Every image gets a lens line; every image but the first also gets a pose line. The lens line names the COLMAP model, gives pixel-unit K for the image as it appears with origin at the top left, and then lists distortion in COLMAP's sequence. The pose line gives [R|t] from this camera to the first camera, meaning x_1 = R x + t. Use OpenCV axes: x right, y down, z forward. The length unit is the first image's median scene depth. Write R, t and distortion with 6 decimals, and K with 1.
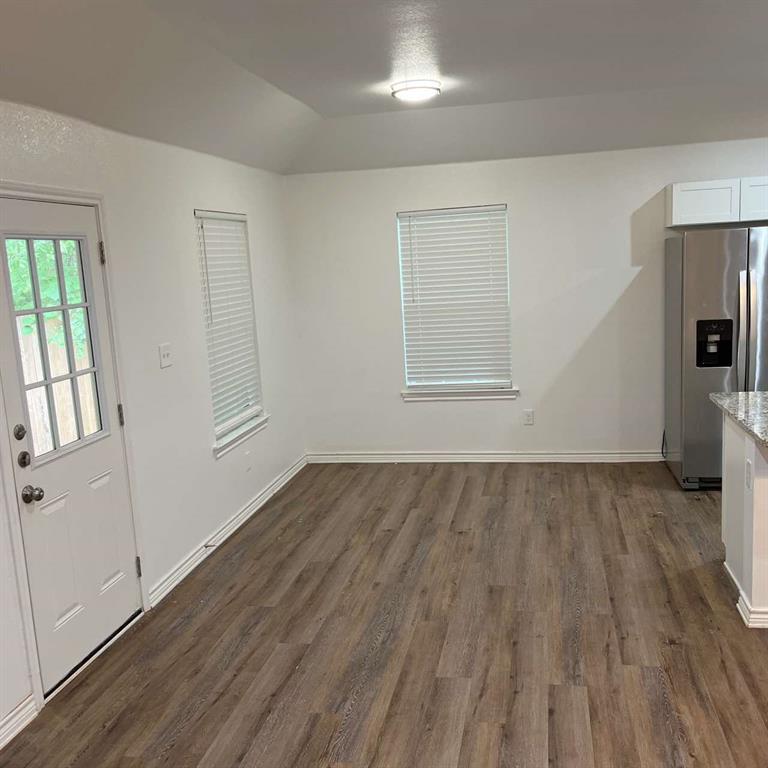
lens RADIAL K [[775.2, 0, 399.5], [0, 775.2, 387.0], [0, 0, 1]] dist [0.022896, 0.000000]
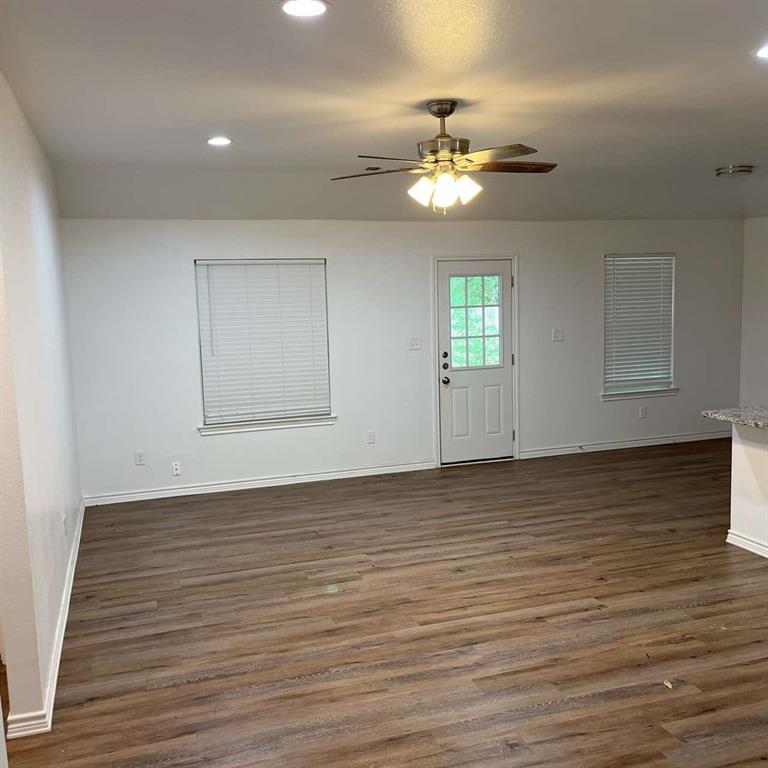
lens RADIAL K [[775.2, 0, 390.6], [0, 775.2, 388.1], [0, 0, 1]] dist [0.022896, 0.000000]
pose [[0.495531, 0.149322, -0.855659, 0.937113], [-0.141784, 0.985805, 0.089923, -0.021322], [0.856940, 0.076759, 0.509668, -0.243969]]
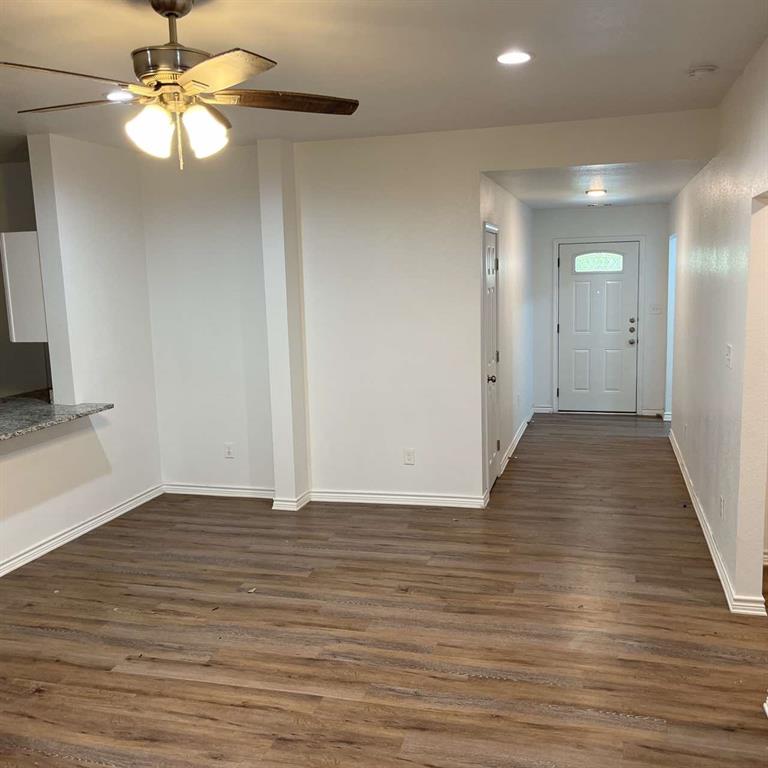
lens RADIAL K [[775.2, 0, 382.8], [0, 775.2, 403.8], [0, 0, 1]] dist [0.022896, 0.000000]
pose [[0.096485, -0.115803, 0.988575, -0.291420], [0.186667, 0.977691, 0.096309, -0.003619], [-0.977674, 0.175242, 0.115949, 0.040500]]
